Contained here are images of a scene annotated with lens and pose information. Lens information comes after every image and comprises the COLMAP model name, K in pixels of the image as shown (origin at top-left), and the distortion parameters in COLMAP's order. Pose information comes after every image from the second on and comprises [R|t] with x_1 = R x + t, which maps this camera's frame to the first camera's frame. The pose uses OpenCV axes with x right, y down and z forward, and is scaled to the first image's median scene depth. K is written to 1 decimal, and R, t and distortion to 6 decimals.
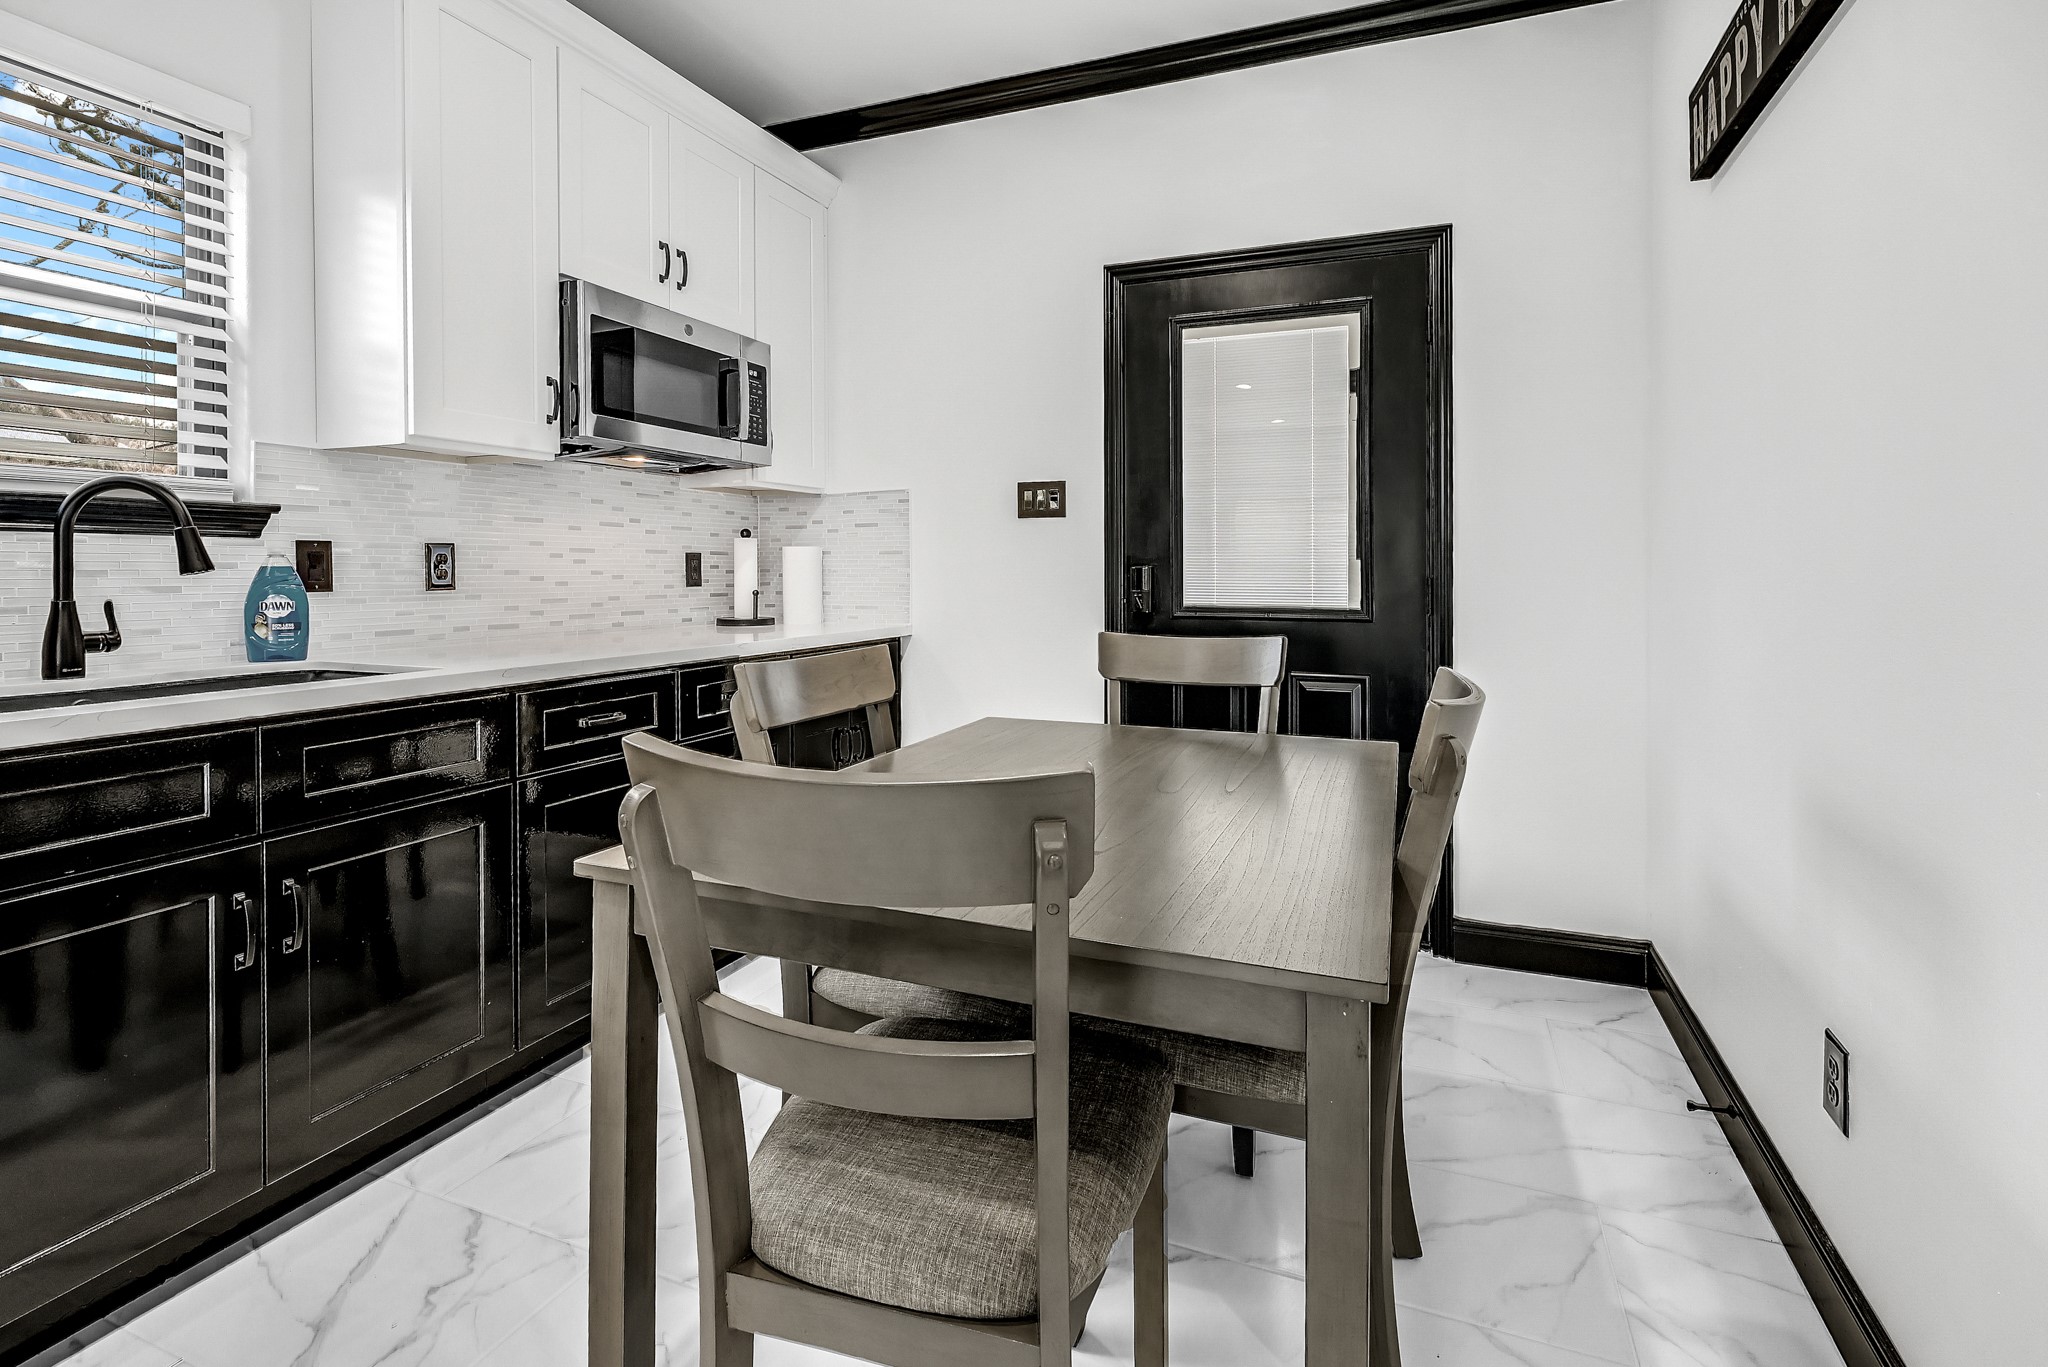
lens RADIAL K [[910.1, 0, 1054.4], [0, 910.1, 576.3], [0, 0, 1]] dist [0.000274, -0.000005]
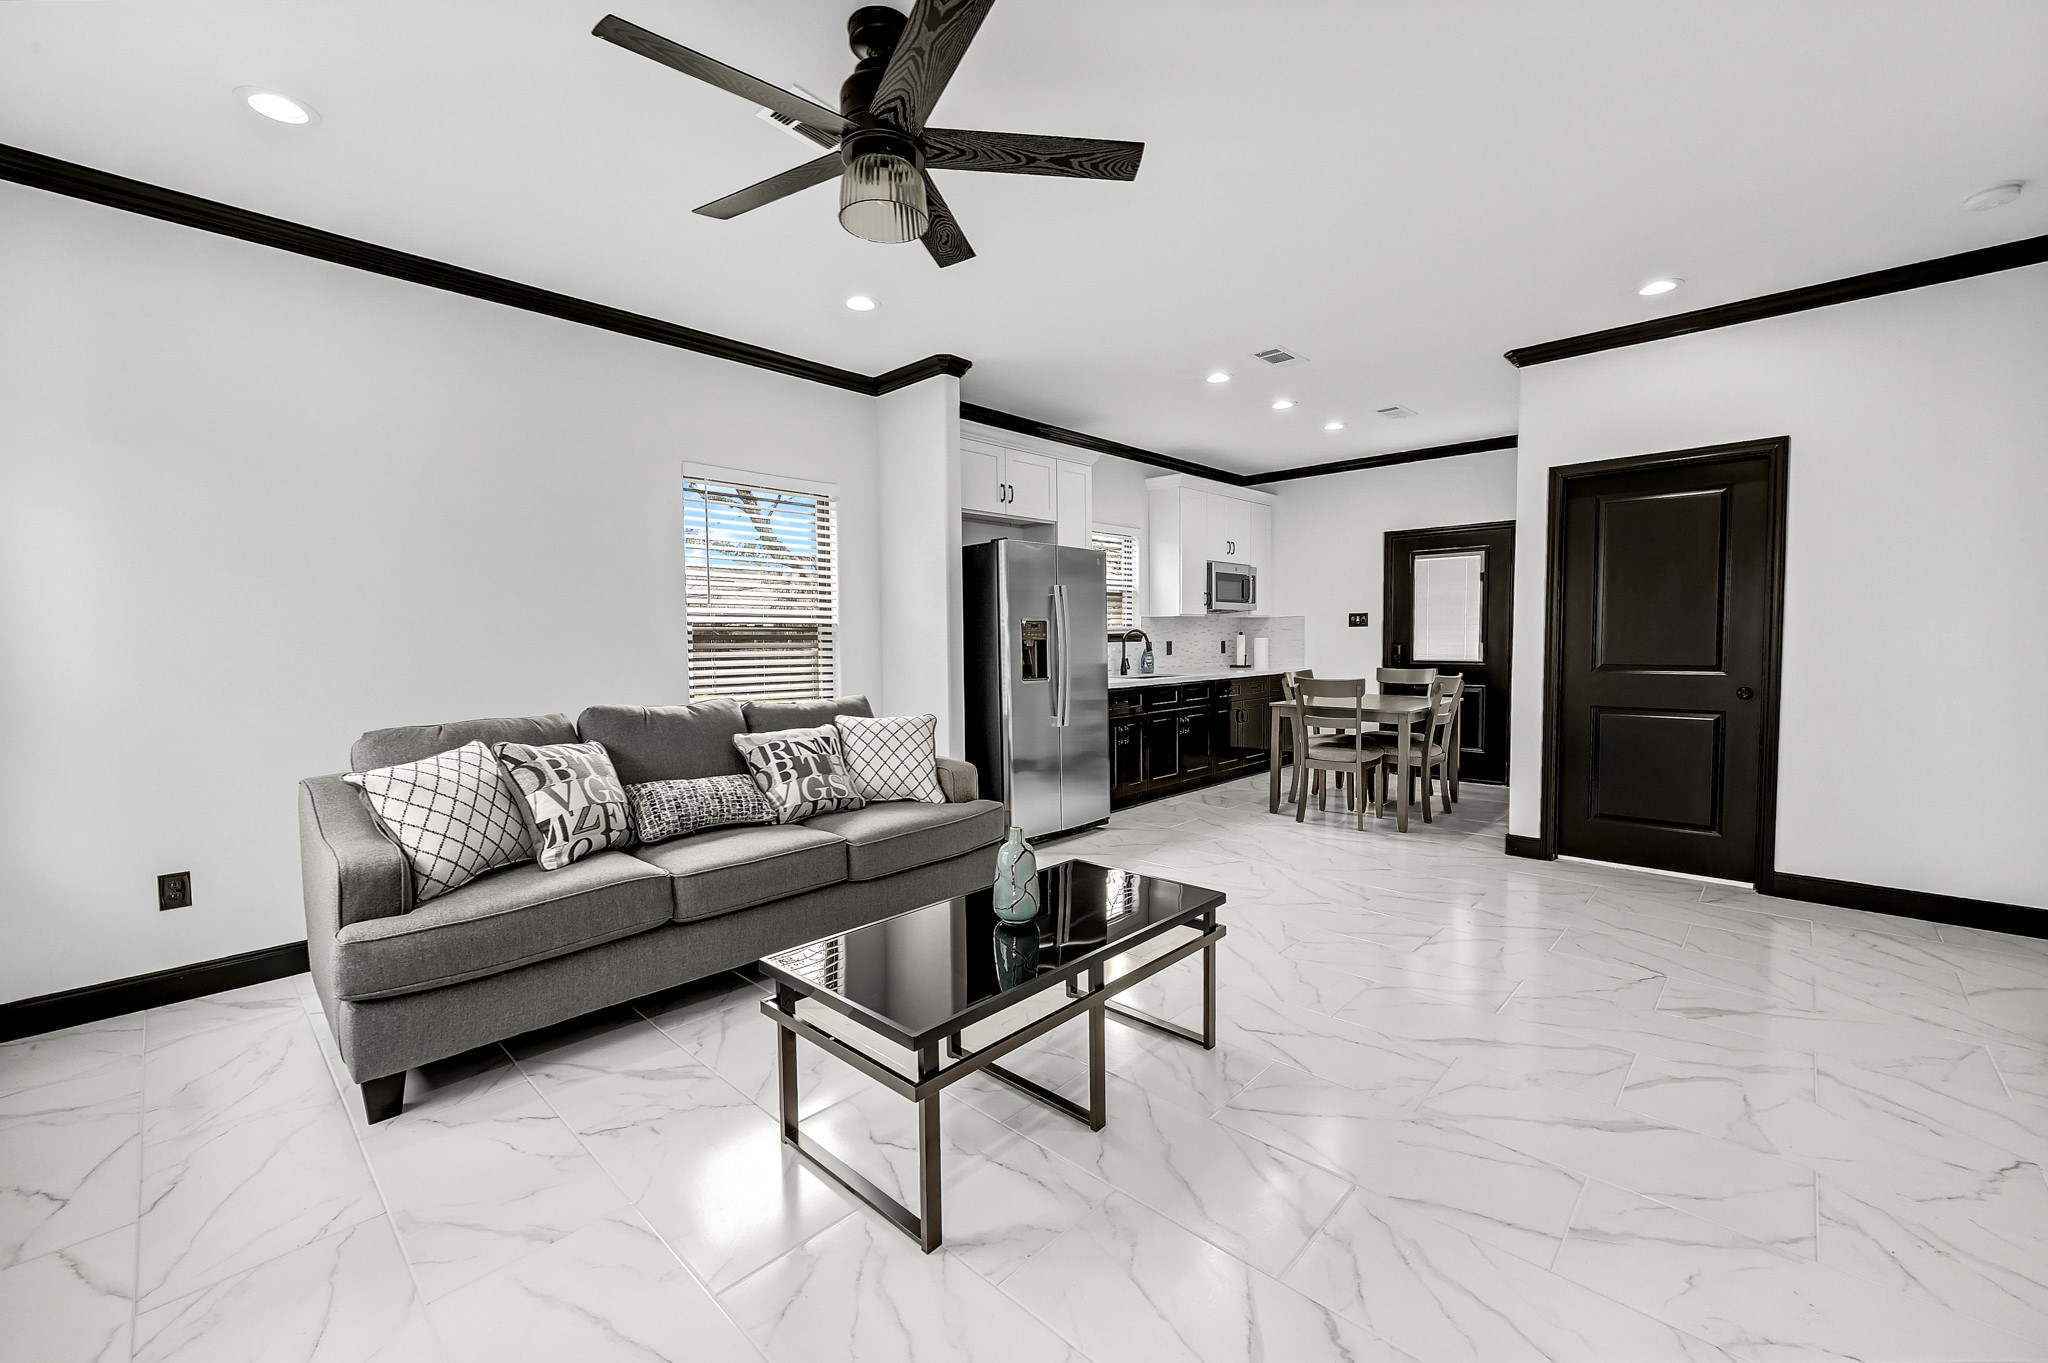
lens RADIAL K [[806.9, 0, 1080.2], [0, 806.9, 680.8], [0, 0, 1]] dist [0.000832, 0.000002]
pose [[0.940591, 0.010205, -0.339389, 0.029775], [0.007085, 0.998741, 0.049667, -0.038663], [0.339468, -0.049121, 0.939334, -1.861818]]
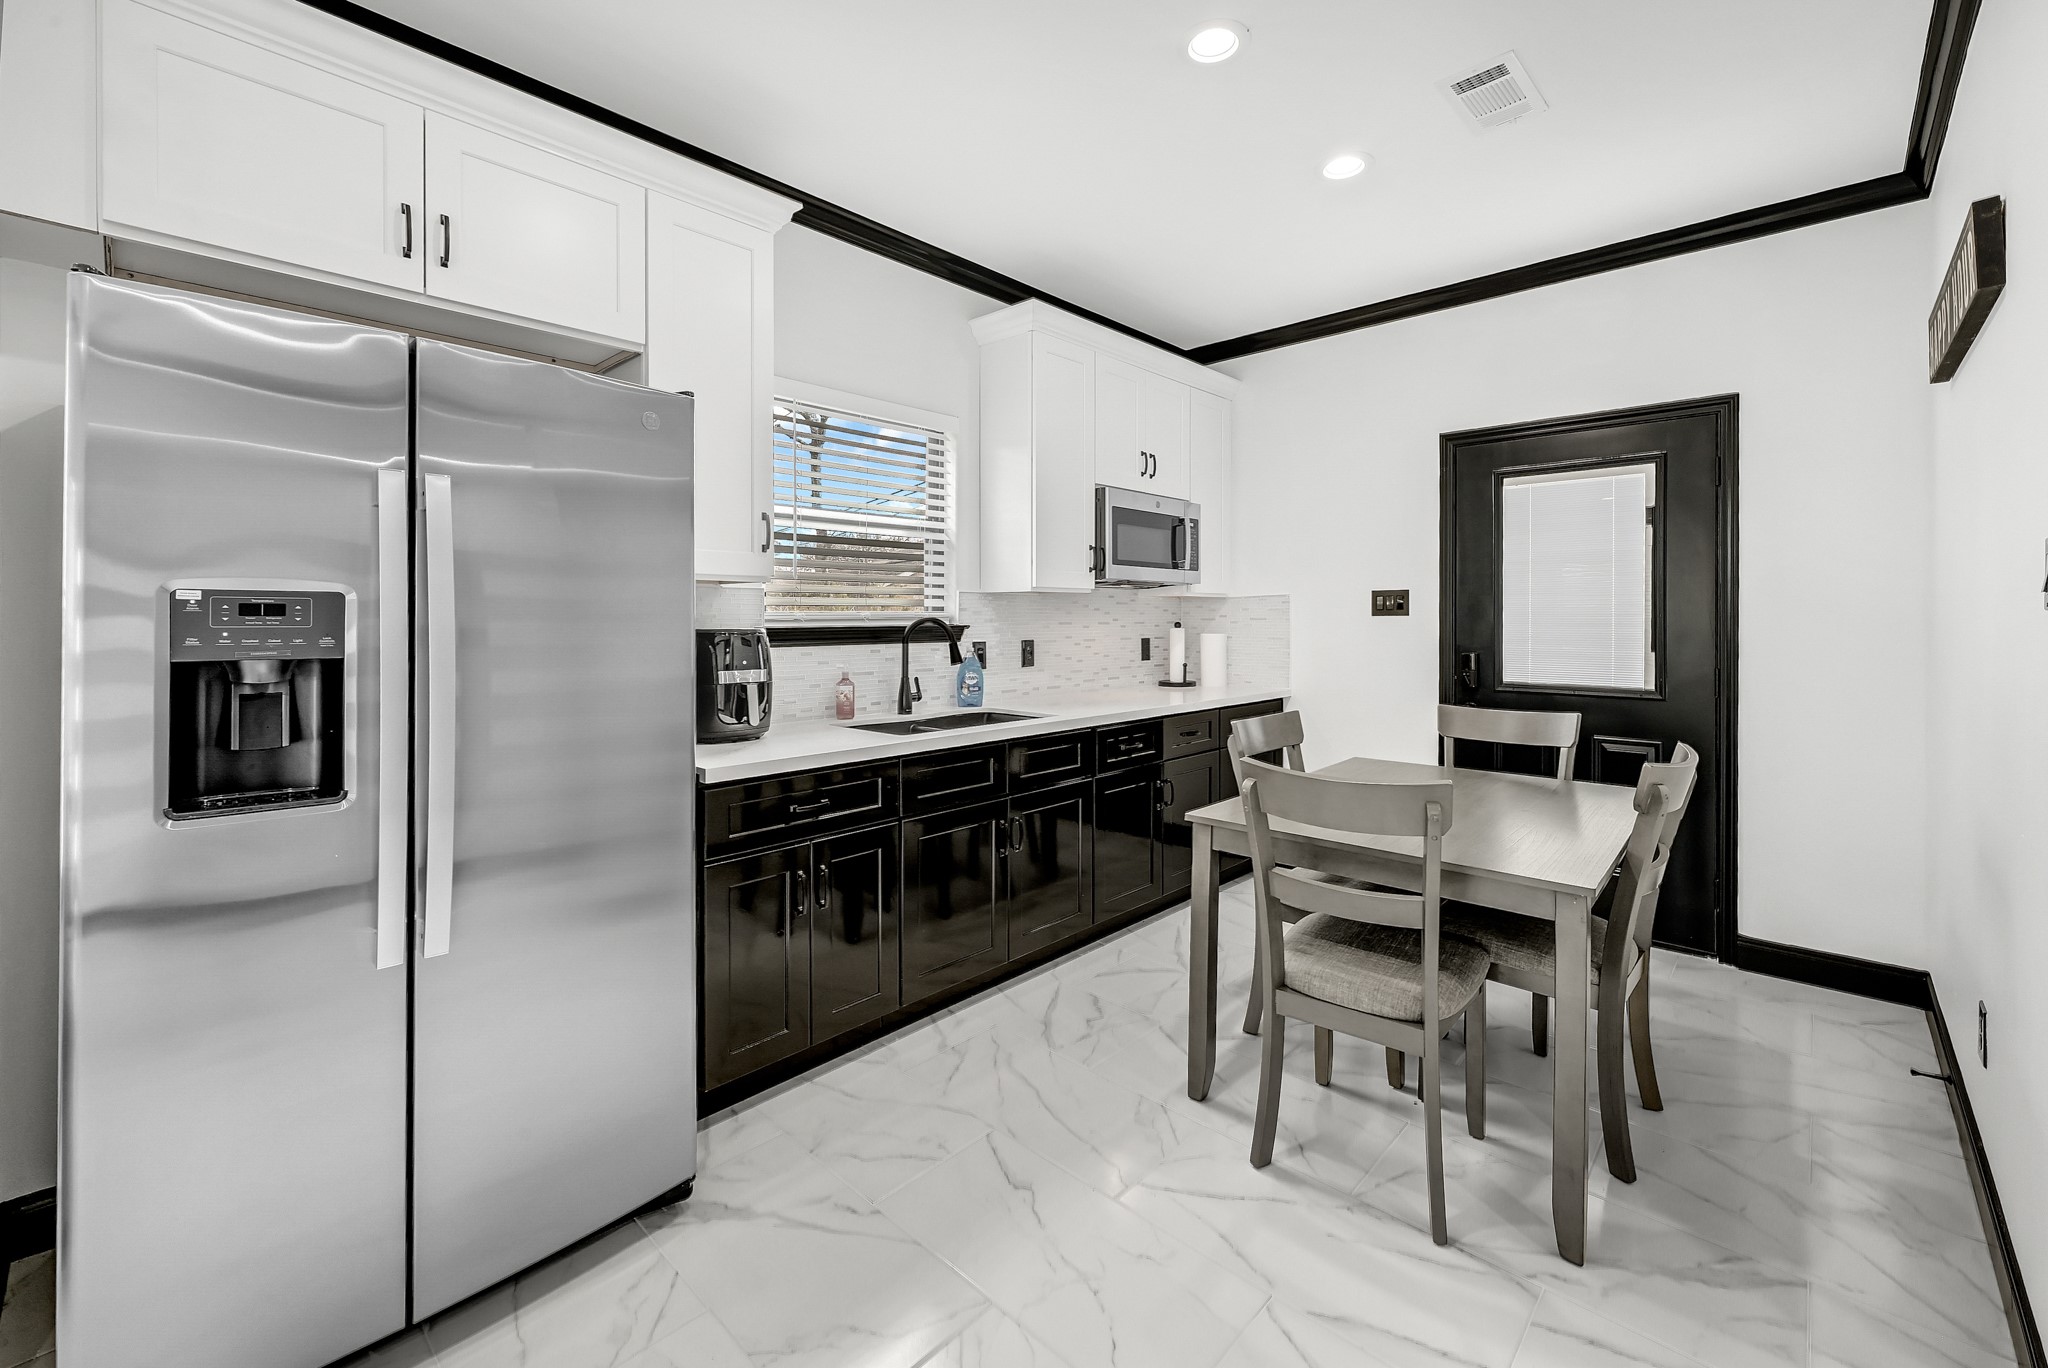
lens RADIAL K [[815.2, 0, 1074.2], [0, 815.2, 629.2], [0, 0, 1]] dist [-0.001720, -0.000195]
pose [[0.938841, 0.003786, -0.344331, -0.048653], [-0.001265, 0.999971, 0.007546, -0.066845], [0.344350, -0.006649, 0.938818, -0.429361]]
